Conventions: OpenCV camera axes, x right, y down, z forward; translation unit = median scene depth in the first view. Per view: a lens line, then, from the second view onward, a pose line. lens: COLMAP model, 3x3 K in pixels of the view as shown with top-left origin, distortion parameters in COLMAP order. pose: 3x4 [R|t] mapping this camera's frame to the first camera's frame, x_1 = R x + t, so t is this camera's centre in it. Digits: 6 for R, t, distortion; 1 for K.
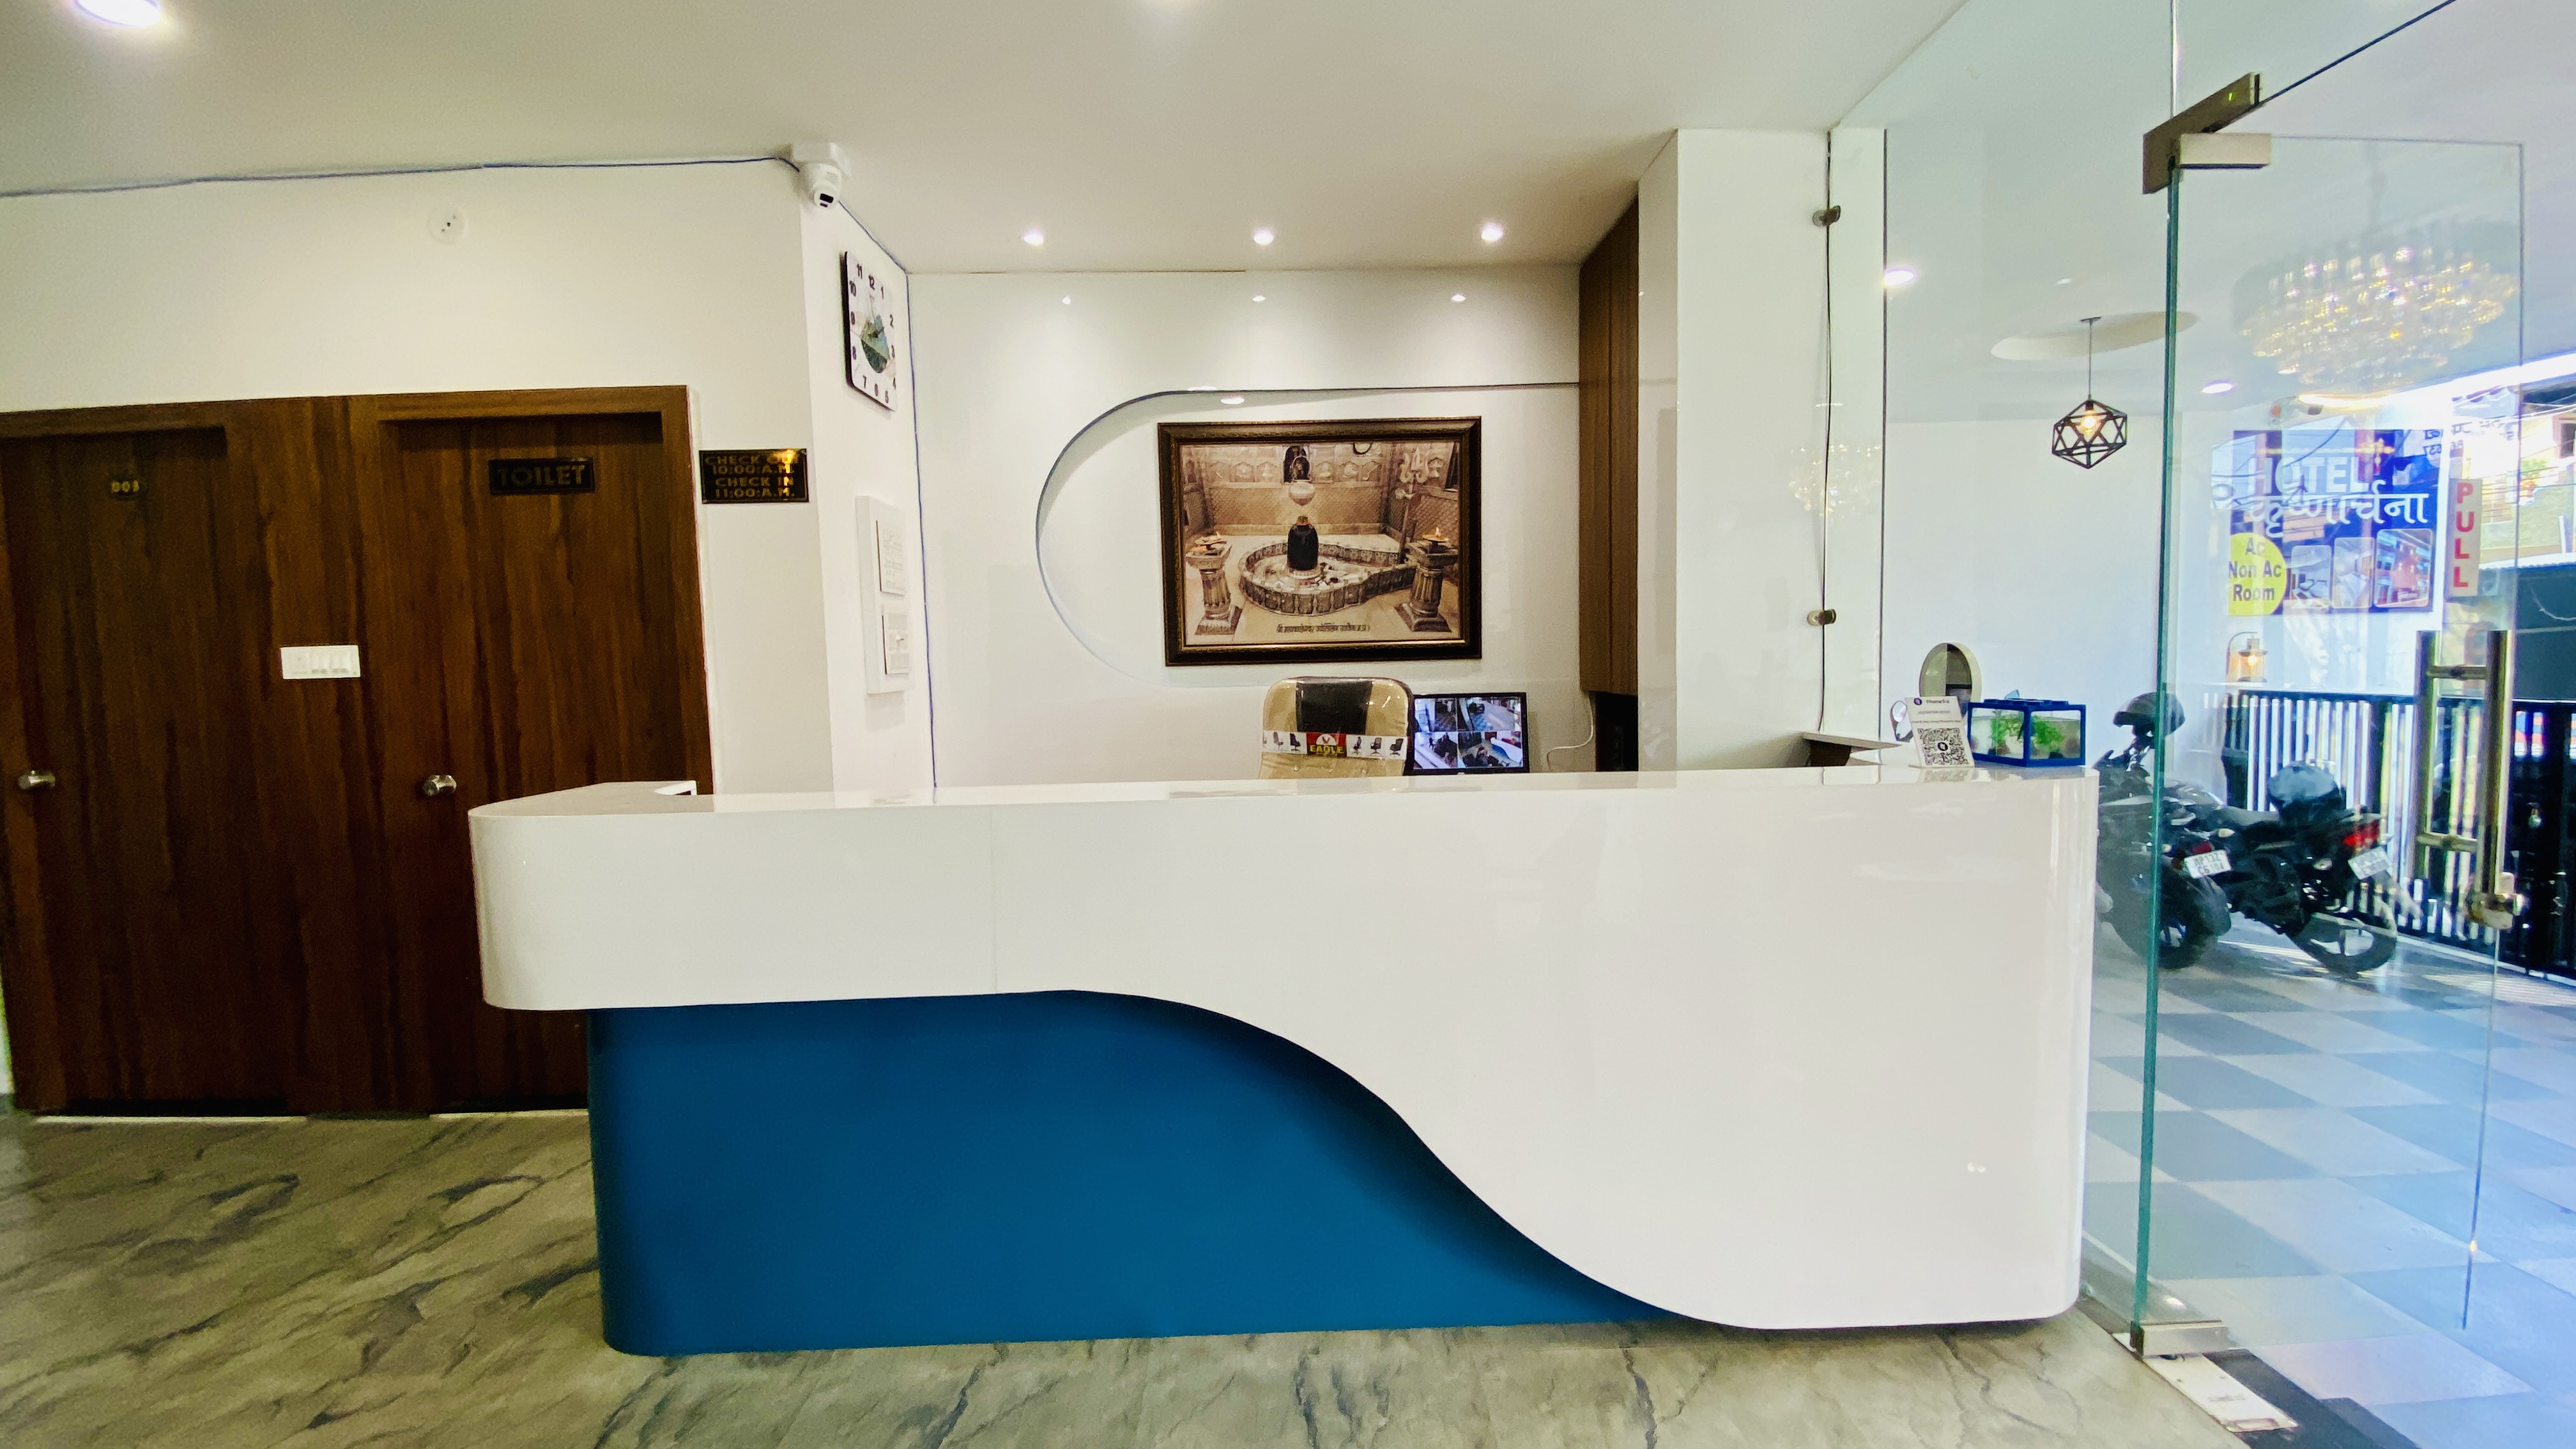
lens RADIAL K [[1050.1, 0, 1215.8], [0, 1050.1, 737.1], [0, 0, 1]] dist [0.000696, -0.001689]
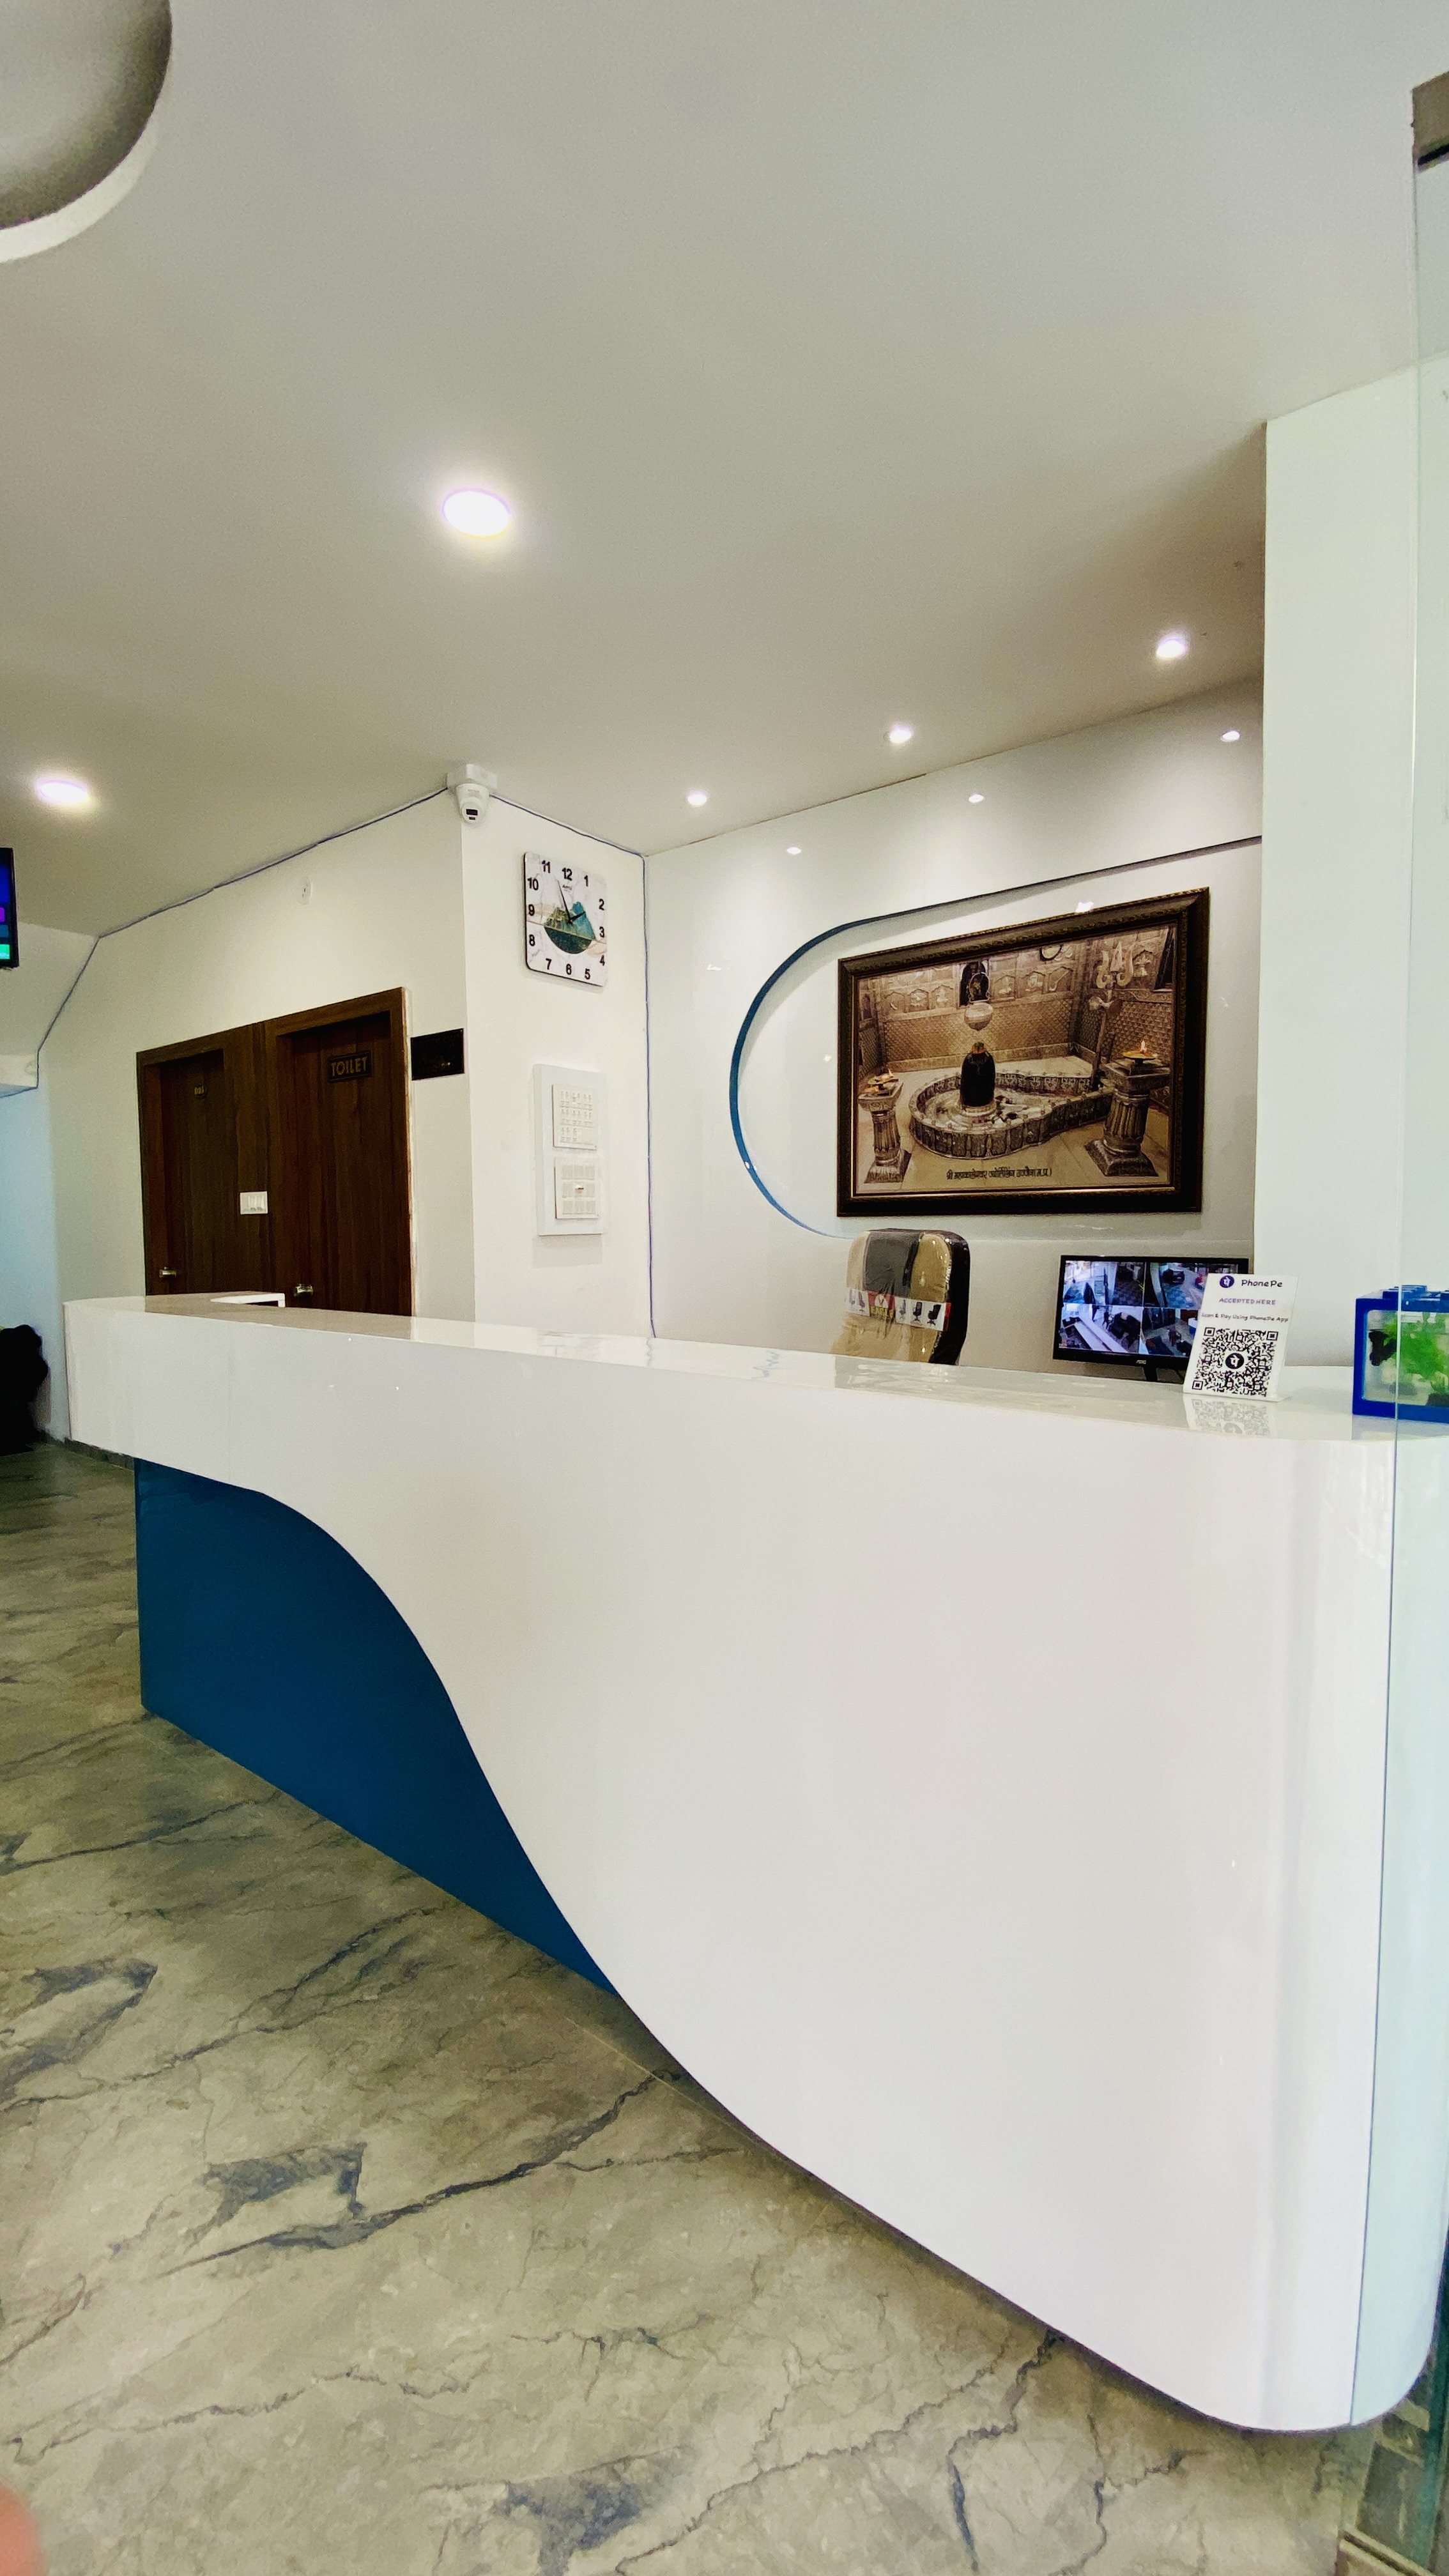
lens RADIAL K [[1050.1, 0, 707.1], [0, 1050.1, 1278.5], [0, 0, 1]] dist [0.000696, -0.001689]
pose [[0.773546, 0.047898, -0.631927, 0.461478], [-0.061489, 0.998108, 0.000384, -0.006271], [0.630750, 0.038560, 0.775028, 0.208080]]
